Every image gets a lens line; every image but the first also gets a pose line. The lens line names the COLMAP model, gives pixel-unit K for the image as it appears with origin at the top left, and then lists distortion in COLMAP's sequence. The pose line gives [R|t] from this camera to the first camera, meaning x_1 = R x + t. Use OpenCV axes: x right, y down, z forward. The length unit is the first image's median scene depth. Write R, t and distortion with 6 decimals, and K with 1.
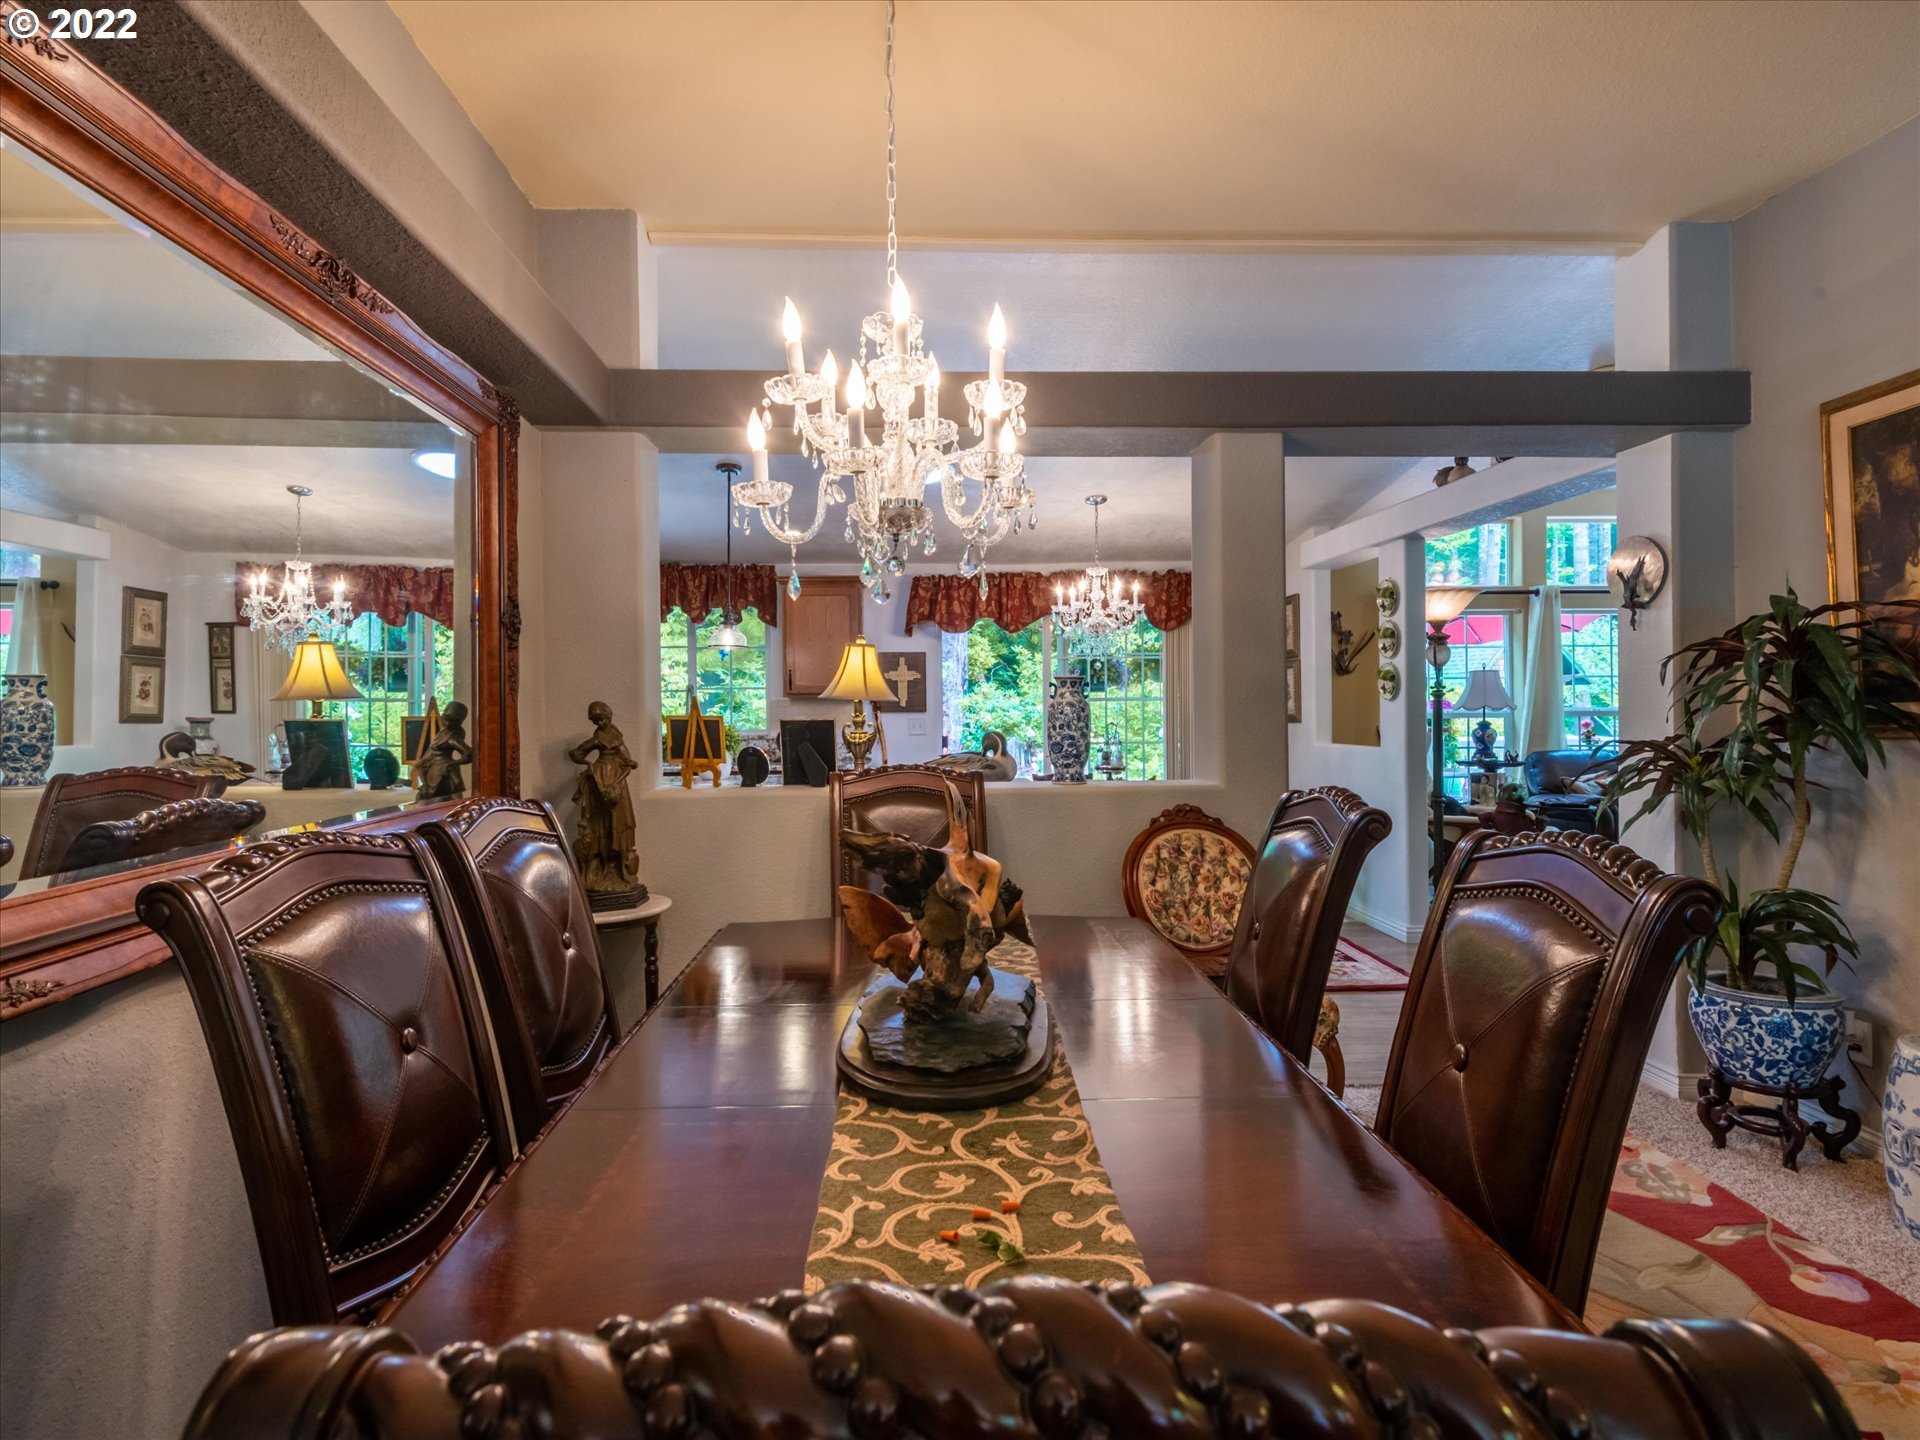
lens RADIAL K [[1017.8, 0, 960.0], [0, 1017.8, 720.0], [0, 0, 1]] dist [0.000940, -0.000306]
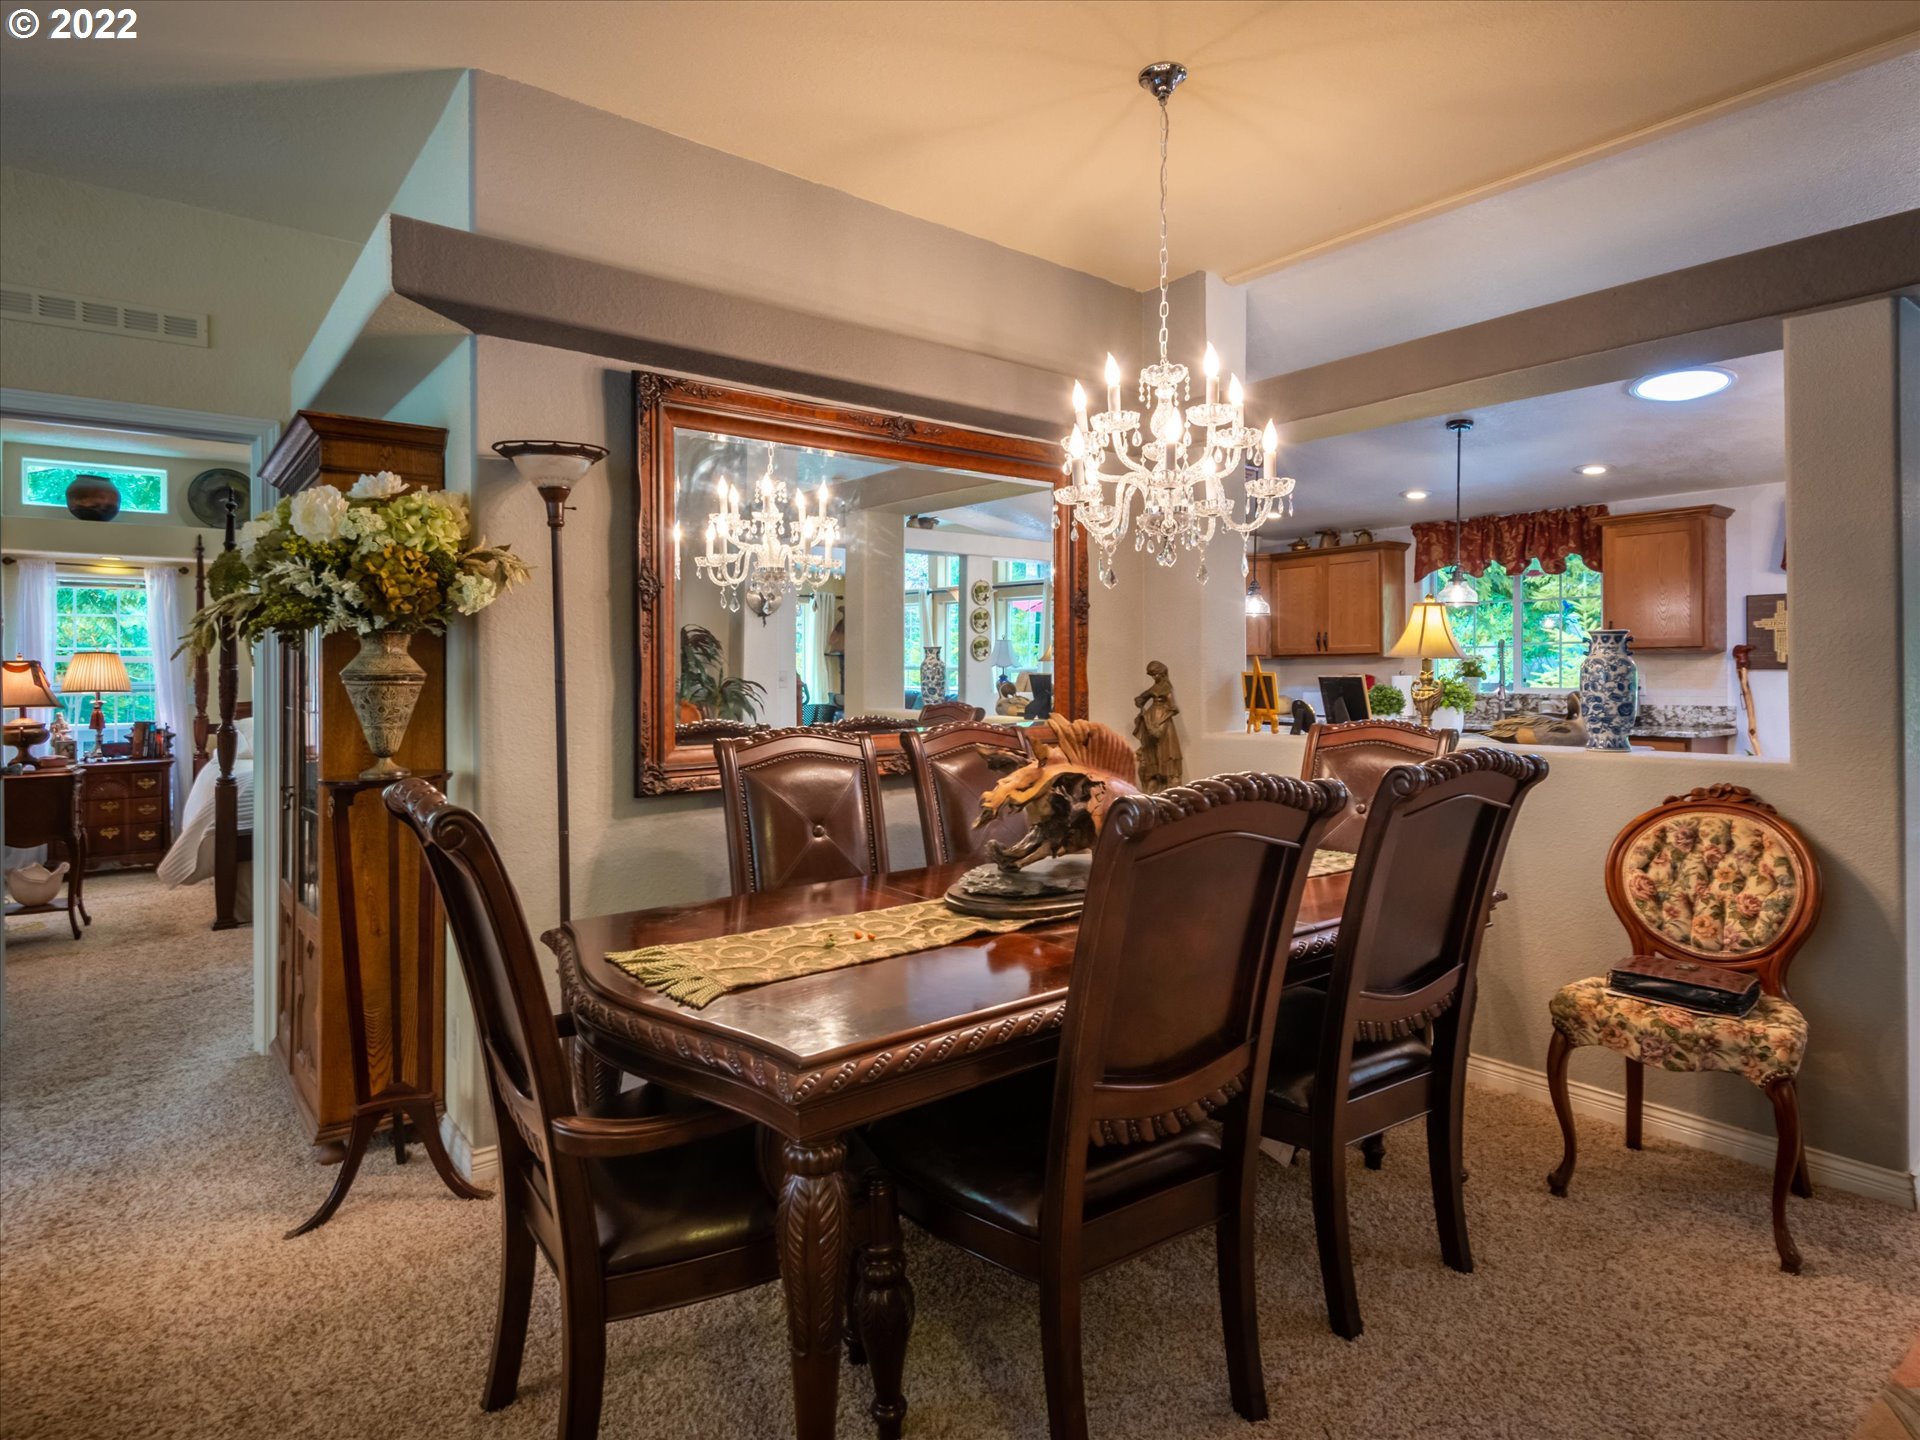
lens RADIAL K [[1039.3, 0, 962.1], [0, 1039.3, 674.8], [0, 0, 1]] dist [-0.003023, -0.001252]
pose [[0.590625, 0.007777, -0.806909, 0.552651], [-0.007253, 0.999964, 0.004329, -0.004446], [0.806914, 0.003296, 0.590660, 0.007794]]
